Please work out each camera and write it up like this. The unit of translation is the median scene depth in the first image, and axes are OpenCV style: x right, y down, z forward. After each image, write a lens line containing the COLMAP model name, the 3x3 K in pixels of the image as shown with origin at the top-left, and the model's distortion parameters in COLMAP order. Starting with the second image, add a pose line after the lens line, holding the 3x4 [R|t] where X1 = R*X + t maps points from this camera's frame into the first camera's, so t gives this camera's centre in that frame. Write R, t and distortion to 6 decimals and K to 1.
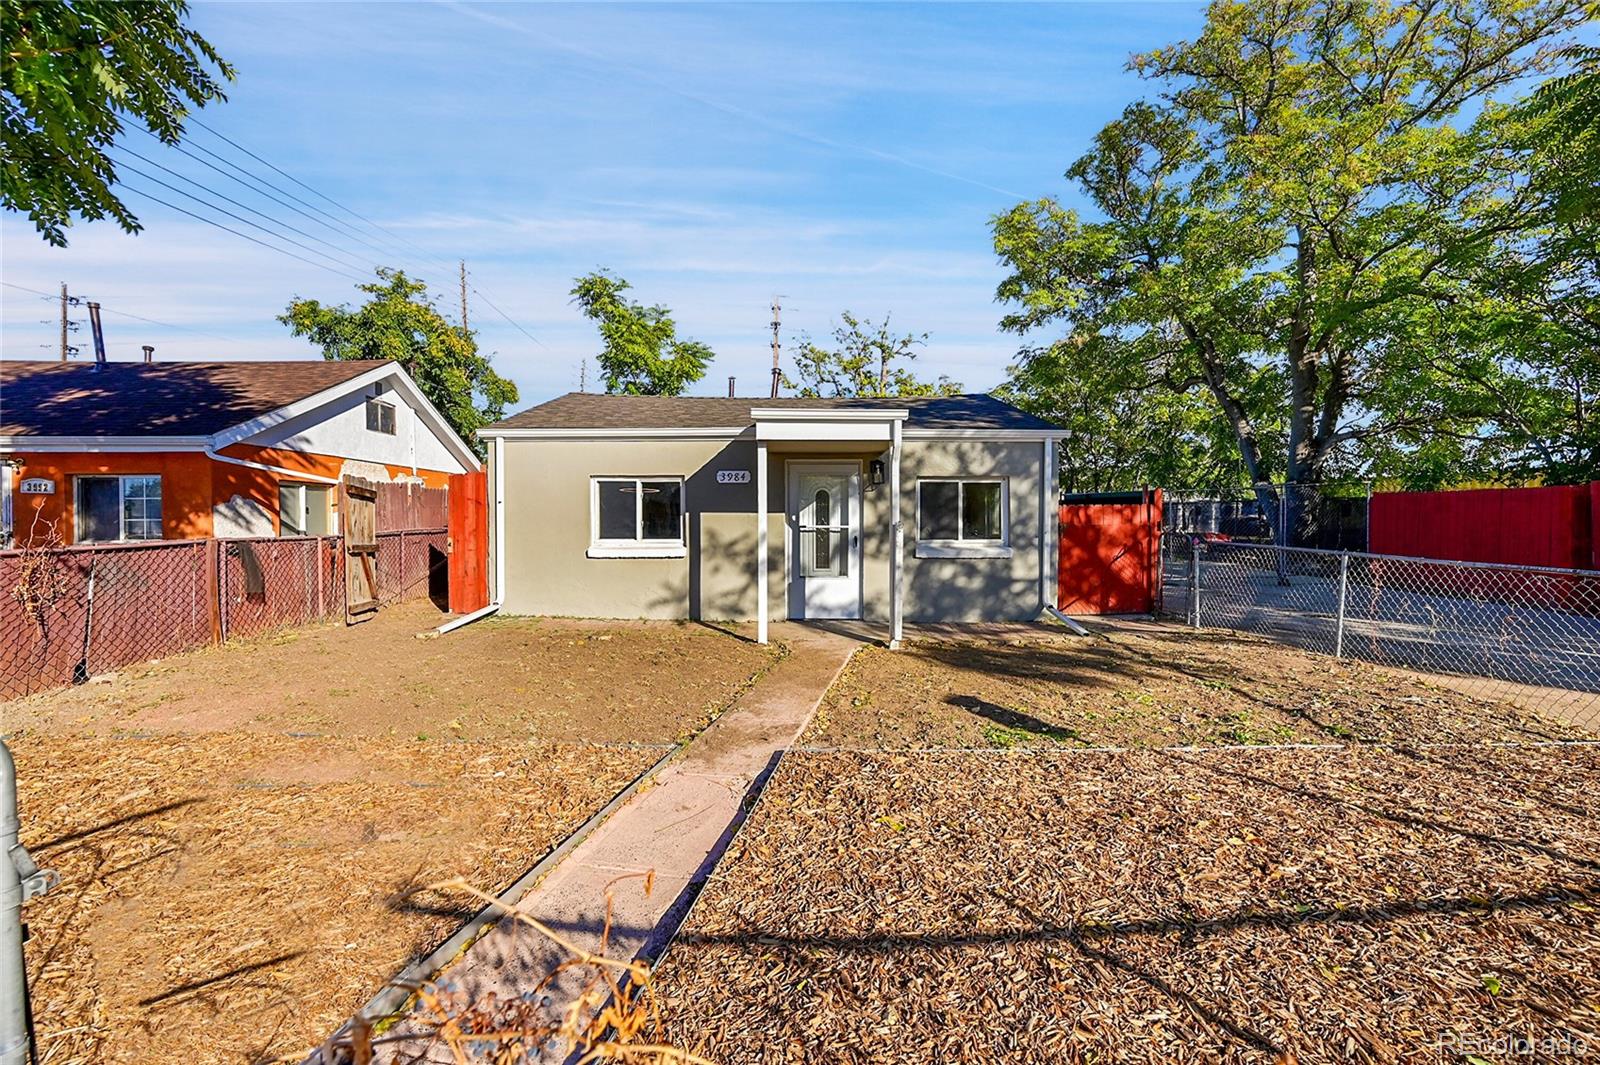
lens RADIAL K [[628.0, 0, 806.2], [0, 628.0, 533.9], [0, 0, 1]] dist [-0.002011, -0.000251]
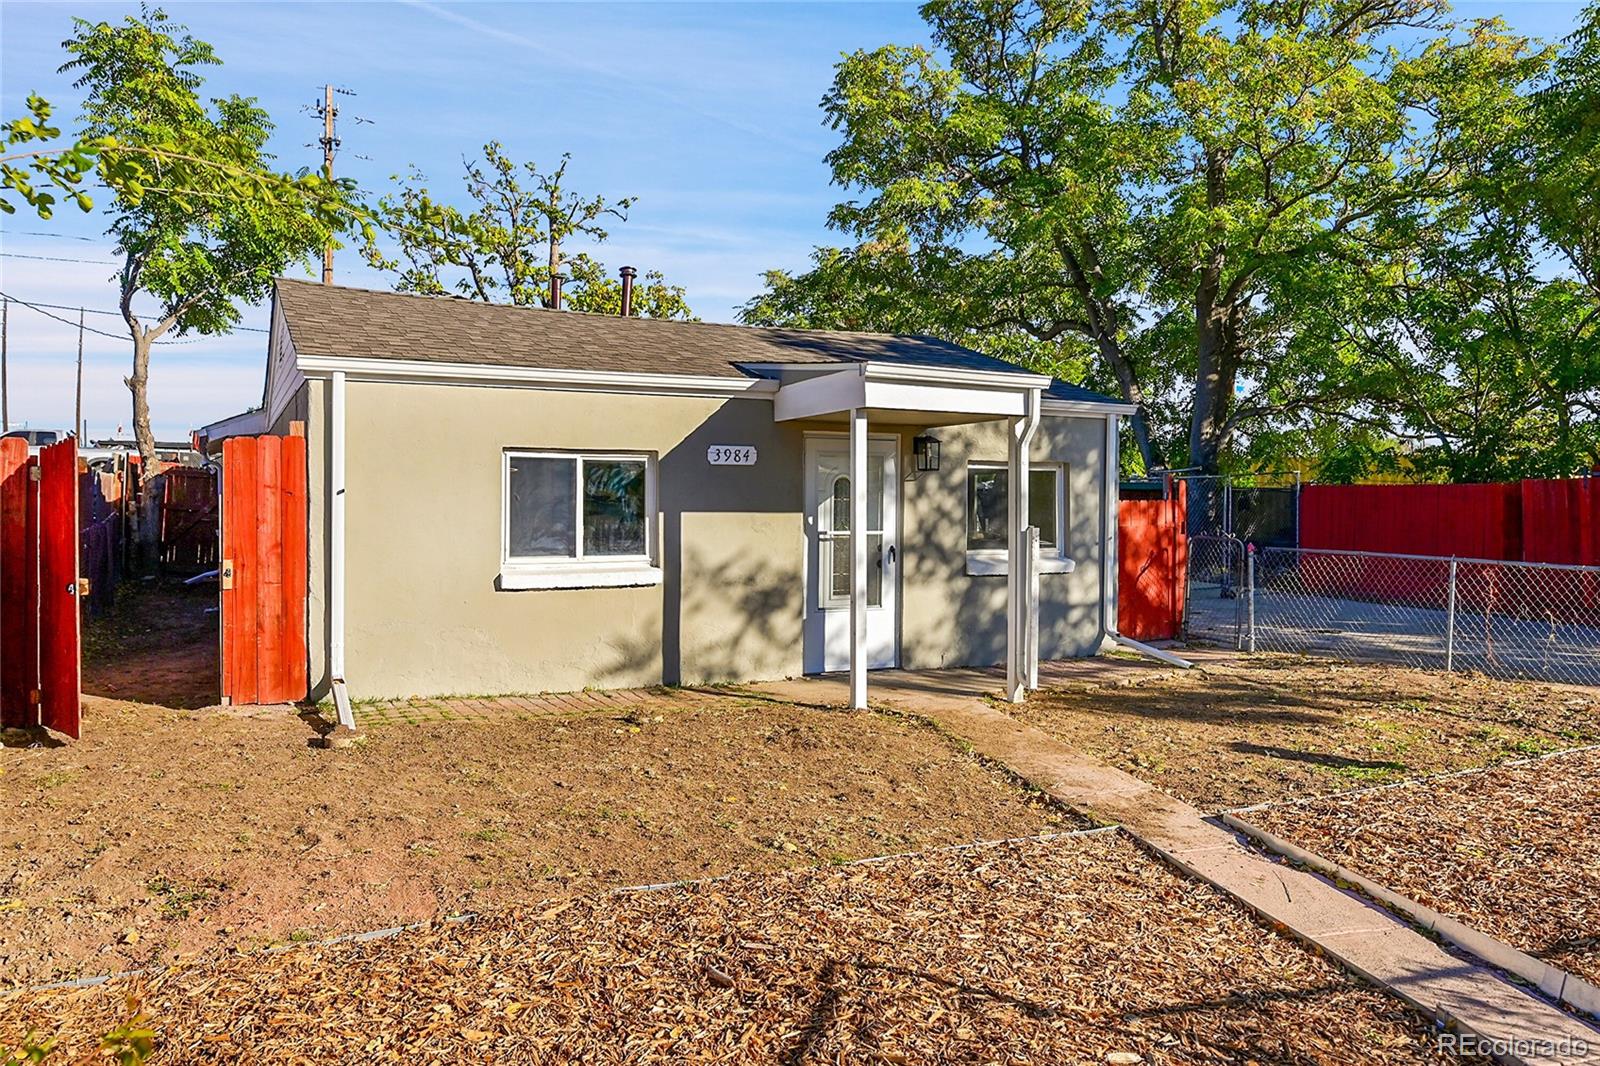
lens RADIAL K [[1076.3, 0, 809.8], [0, 1076.3, 529.8], [0, 0, 1]] dist [-0.000457, 0.002018]
pose [[0.897045, -0.007268, 0.441879, -0.358570], [0.007216, 0.999972, 0.001800, -0.011560], [-0.441880, 0.001574, 0.897073, -0.007382]]
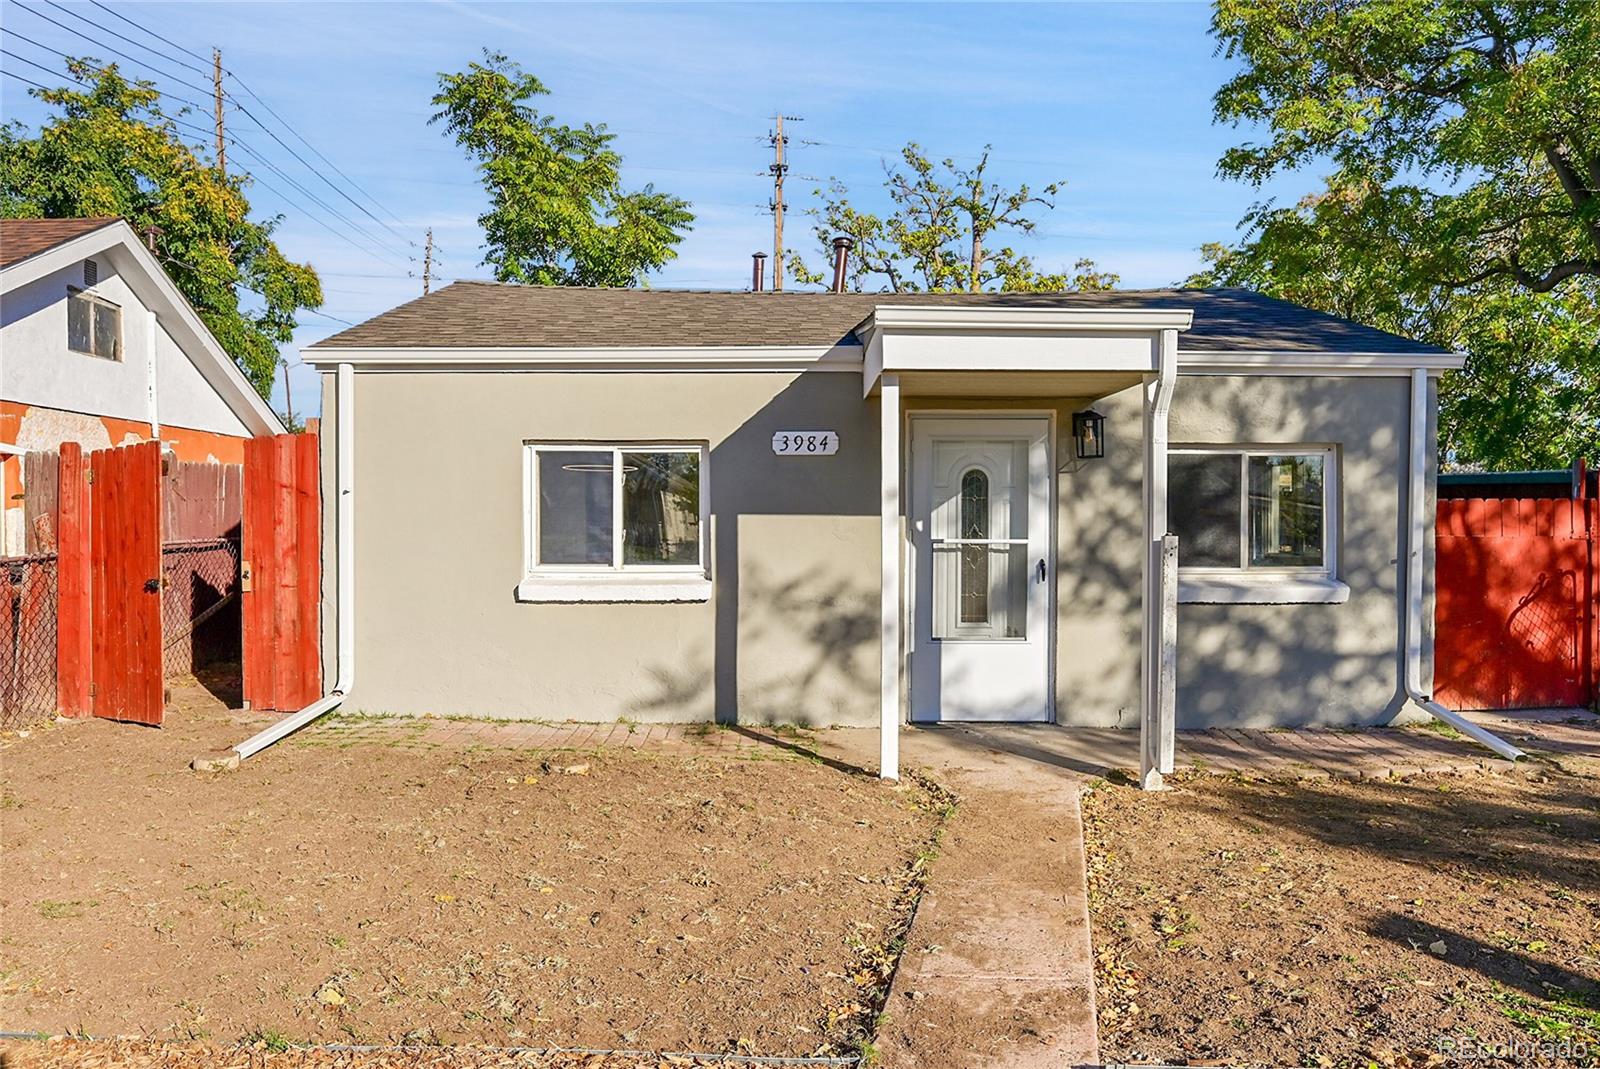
lens RADIAL K [[1107.3, 0, 809.6], [0, 1107.3, 537.9], [0, 0, 1]] dist [-0.006329, 0.007533]
pose [[0.999991, 0.004164, -0.000432, -0.075555], [-0.004166, 0.999984, -0.003820, -0.007831], [0.000416, 0.003822, 0.999993, 0.071376]]
